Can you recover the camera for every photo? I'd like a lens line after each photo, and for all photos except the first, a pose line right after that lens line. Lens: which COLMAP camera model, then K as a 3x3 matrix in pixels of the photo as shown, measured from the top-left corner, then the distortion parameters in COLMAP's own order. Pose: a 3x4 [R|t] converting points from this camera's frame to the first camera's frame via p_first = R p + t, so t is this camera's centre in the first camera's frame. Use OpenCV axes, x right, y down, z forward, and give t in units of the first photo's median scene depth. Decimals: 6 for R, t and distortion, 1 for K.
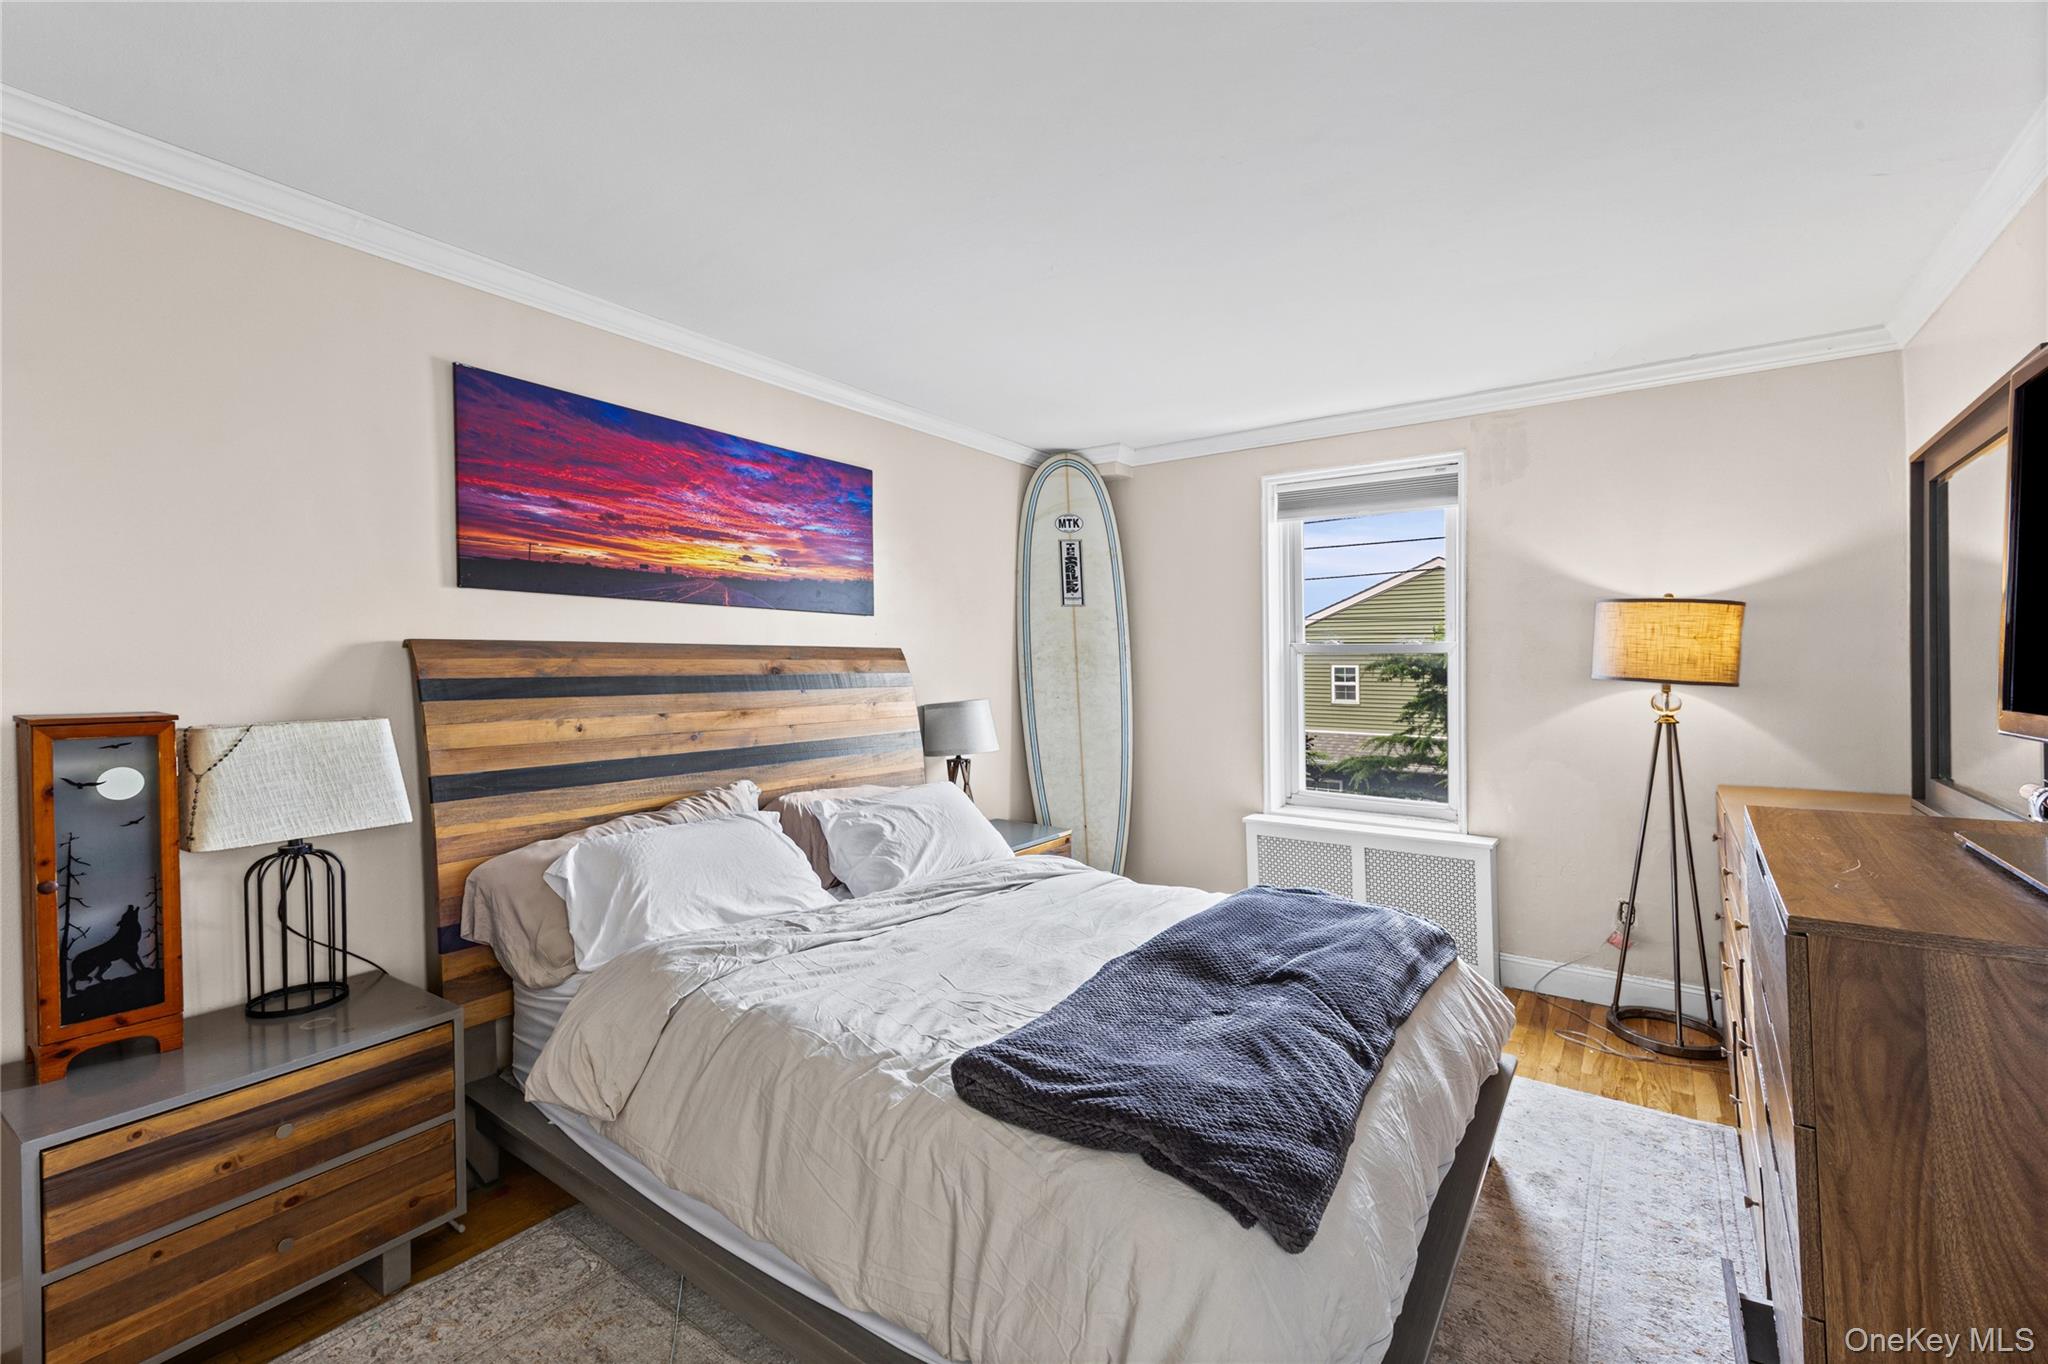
lens RADIAL K [[816.7, 0, 1022.1], [0, 816.7, 662.8], [0, 0, 1]] dist [0.001347, 0.000015]
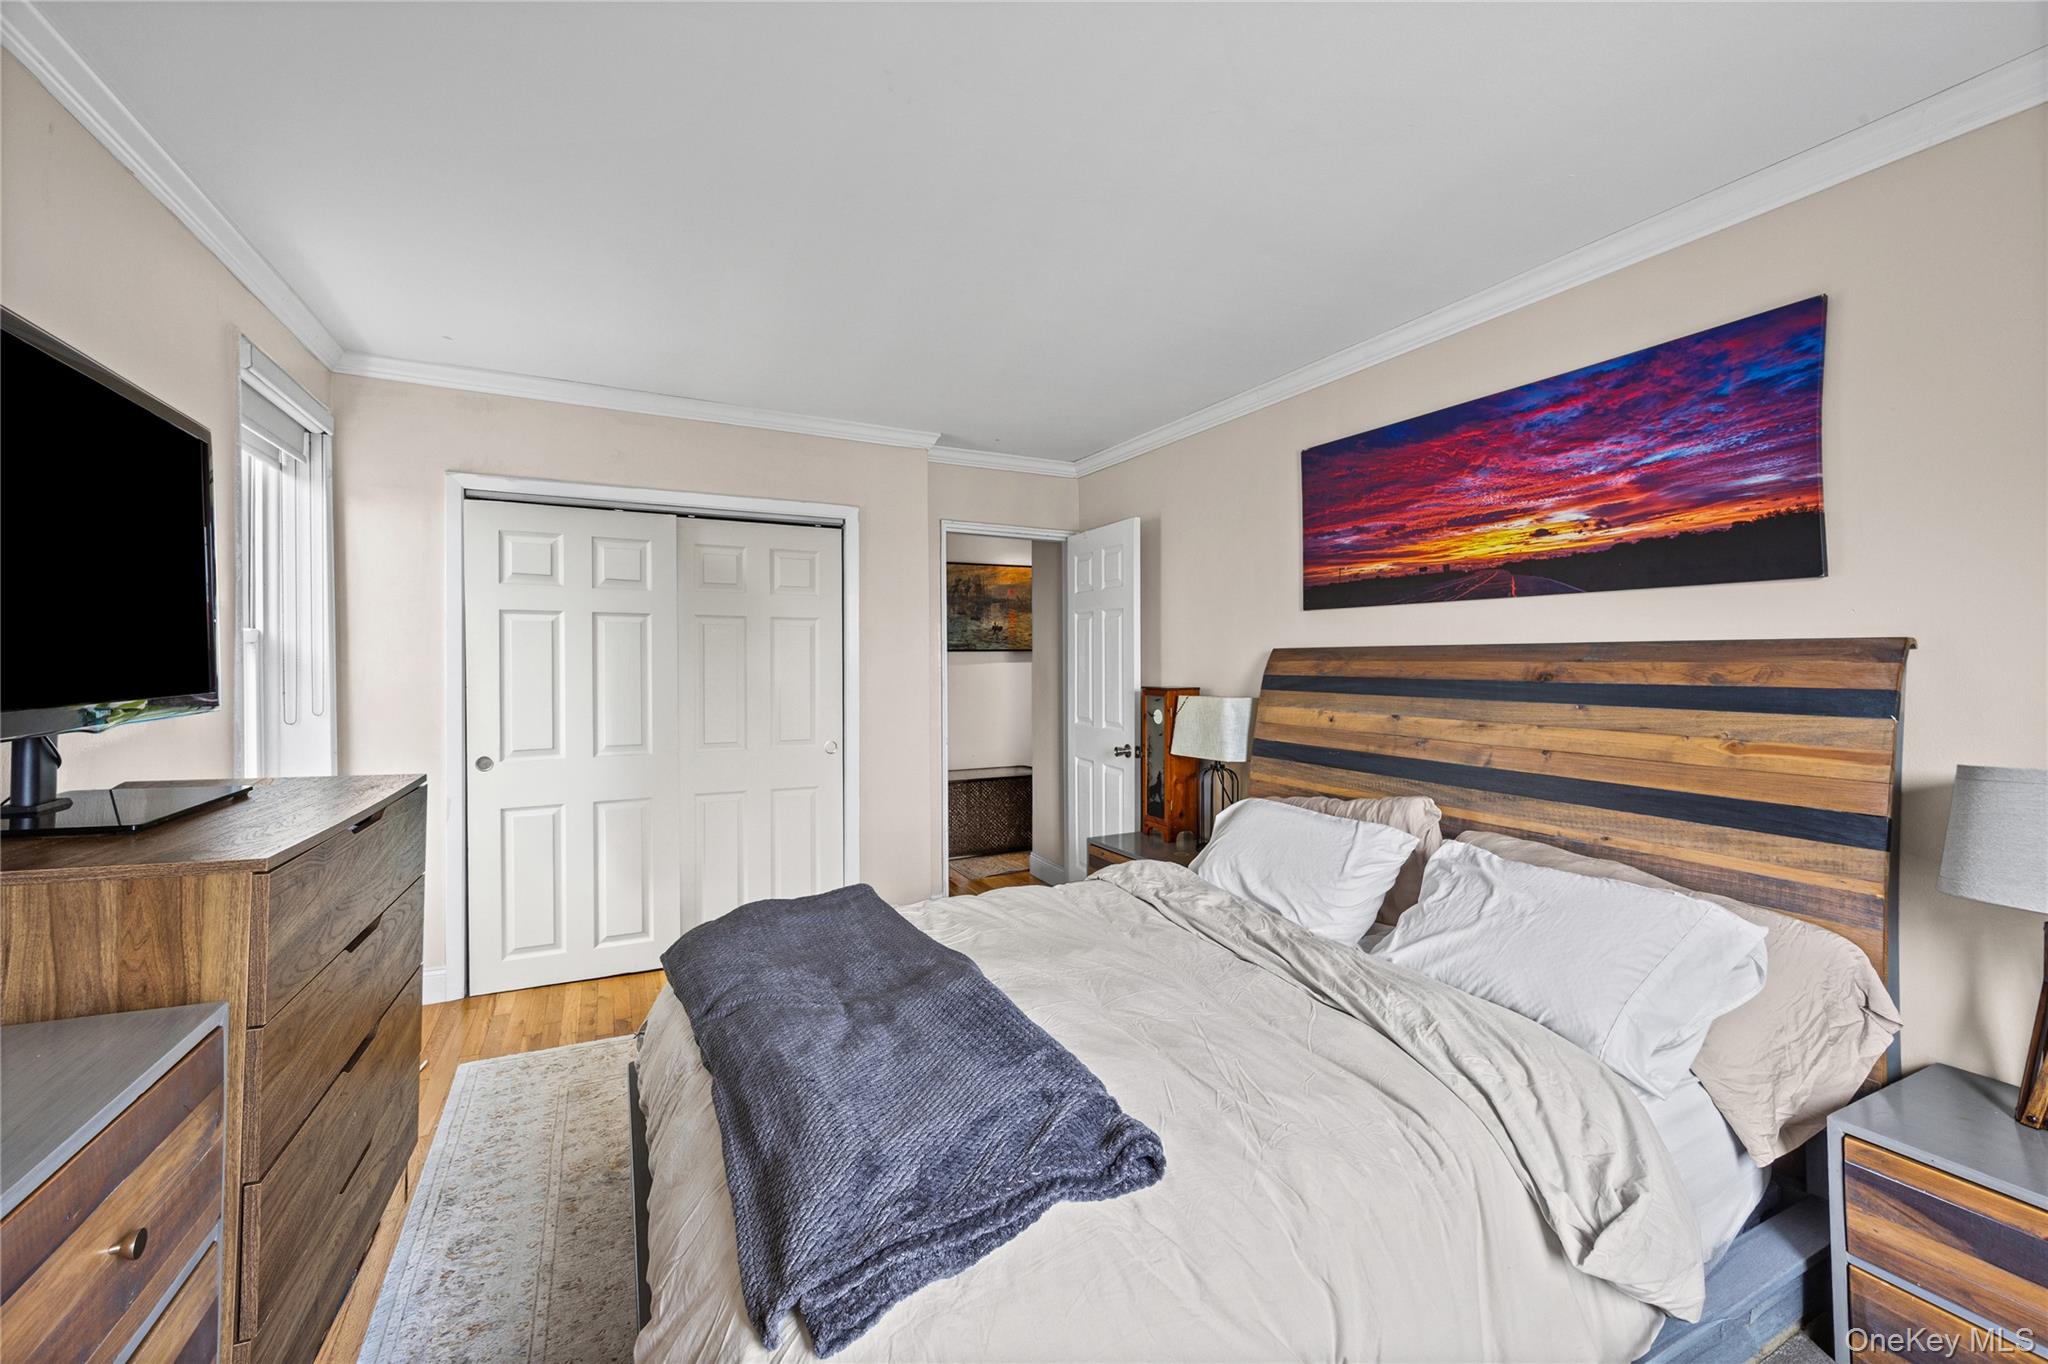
lens RADIAL K [[816.7, 0, 1023.0], [0, 816.7, 676.9], [0, 0, 1]] dist [0.001347, 0.000015]
pose [[-0.446267, 0.019078, -0.894696, 0.634084], [0.000297, 0.999776, 0.021170, -0.006654], [0.894900, 0.009182, -0.446173, 0.971242]]
